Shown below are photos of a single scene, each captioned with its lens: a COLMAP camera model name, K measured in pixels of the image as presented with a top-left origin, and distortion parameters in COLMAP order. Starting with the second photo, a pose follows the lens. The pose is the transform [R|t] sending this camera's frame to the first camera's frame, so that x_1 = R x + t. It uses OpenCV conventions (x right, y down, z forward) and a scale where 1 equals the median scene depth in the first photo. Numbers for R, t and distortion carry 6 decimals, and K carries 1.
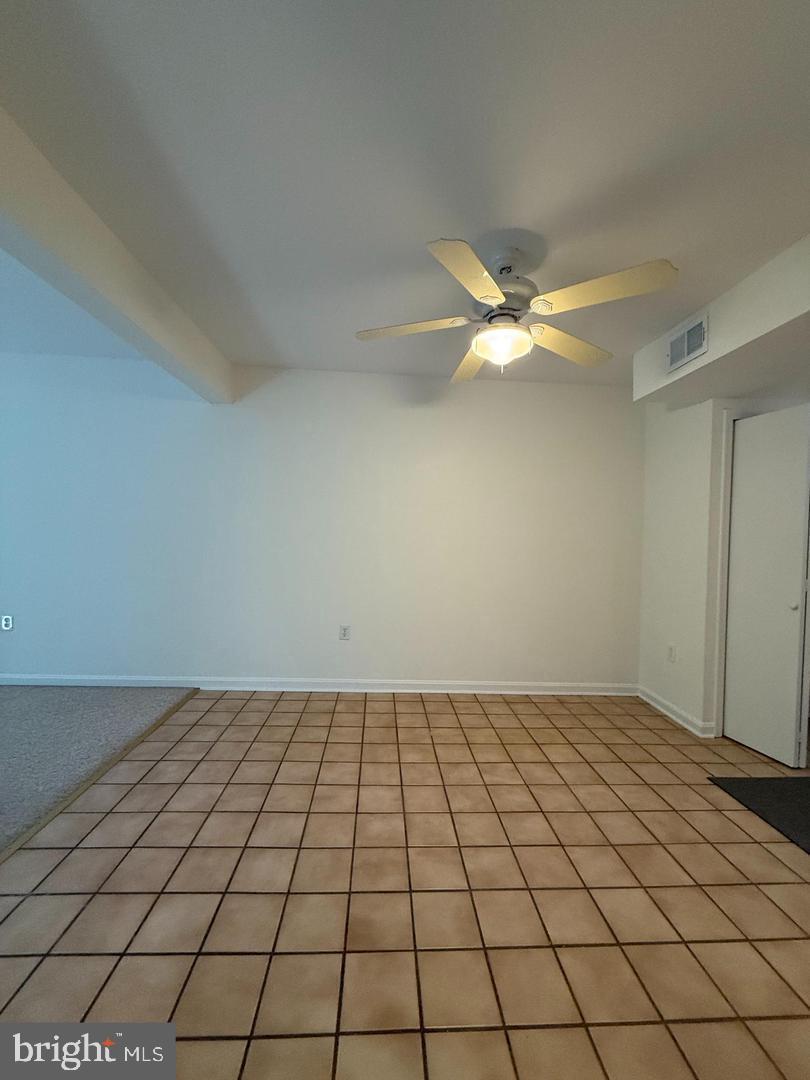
lens RADIAL K [[431.8, 0, 405.4], [0, 431.8, 546.6], [0, 0, 1]] dist [-0.004185, 0.000803]
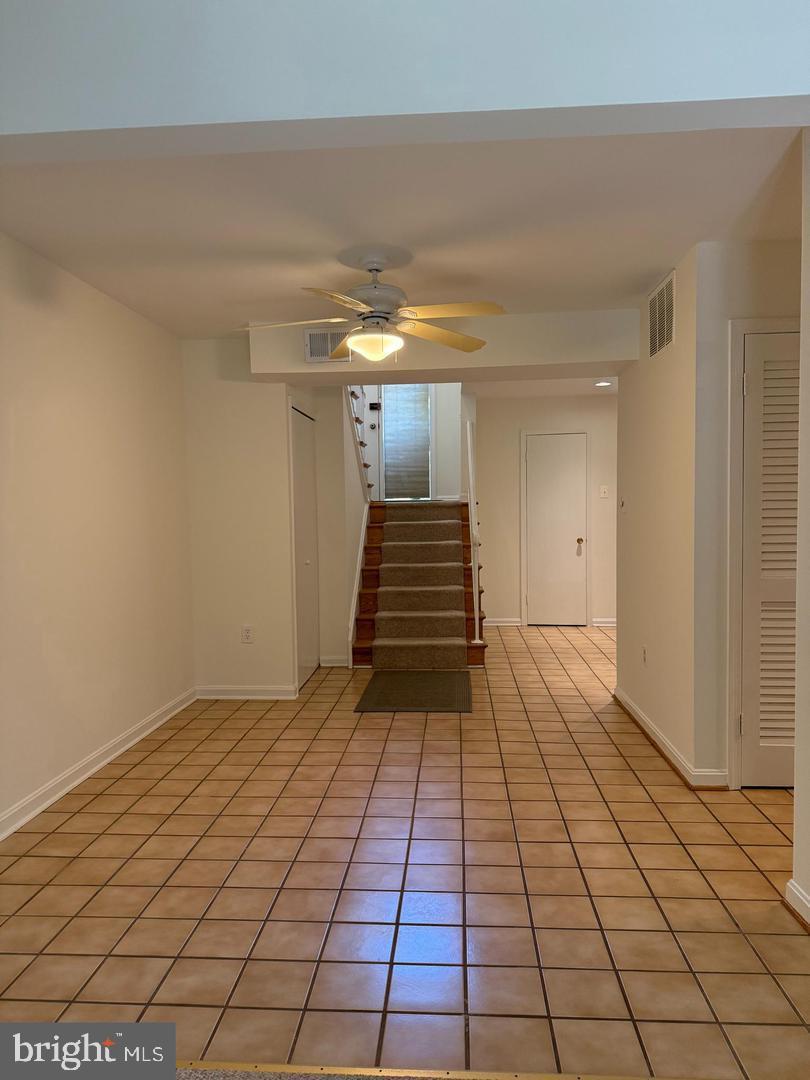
lens RADIAL K [[769.0, 0, 405.6], [0, 769.0, 544.2], [0, 0, 1]] dist [0.038876, -0.014862]
pose [[0.126932, -0.084188, 0.988332, -1.240607], [0.056034, 0.995409, 0.077595, -0.081345], [-0.990327, 0.045531, 0.131066, 0.501778]]
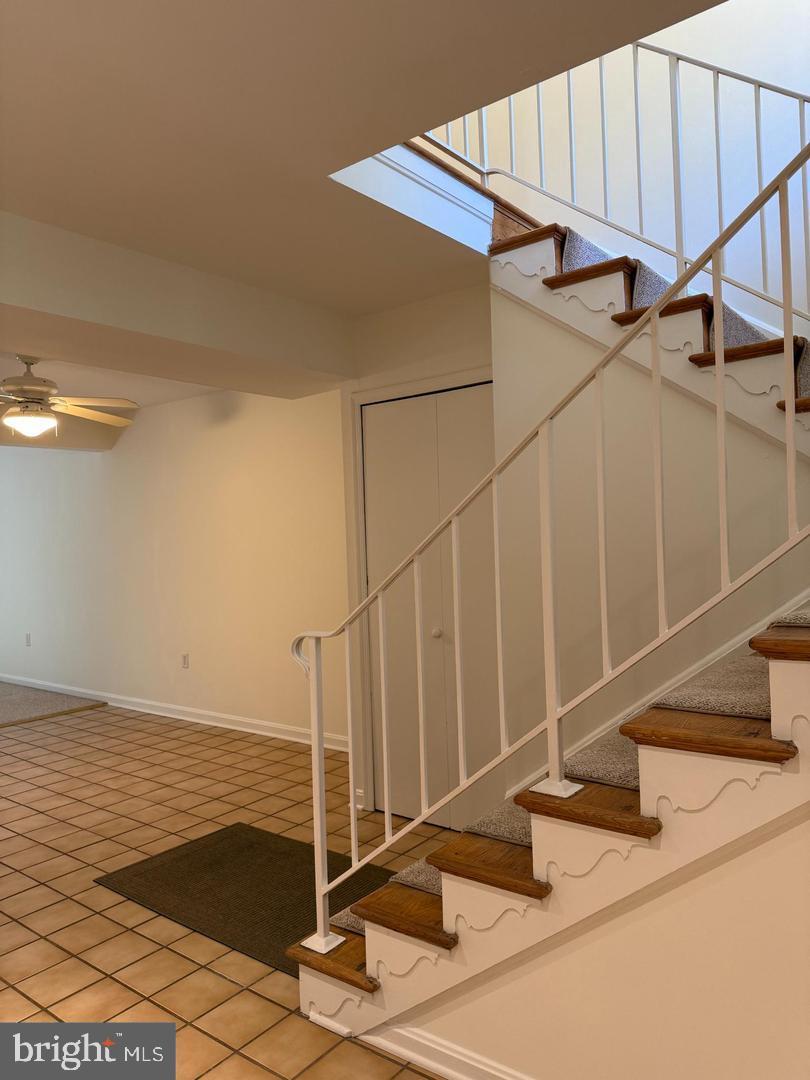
lens RADIAL K [[769.0, 0, 407.0], [0, 769.0, 536.5], [0, 0, 1]] dist [0.038876, -0.014862]
pose [[0.741512, -0.059176, -0.668325, 1.914397], [0.038123, 0.998210, -0.046087, 0.016886], [0.669855, 0.008695, 0.742441, 0.009397]]
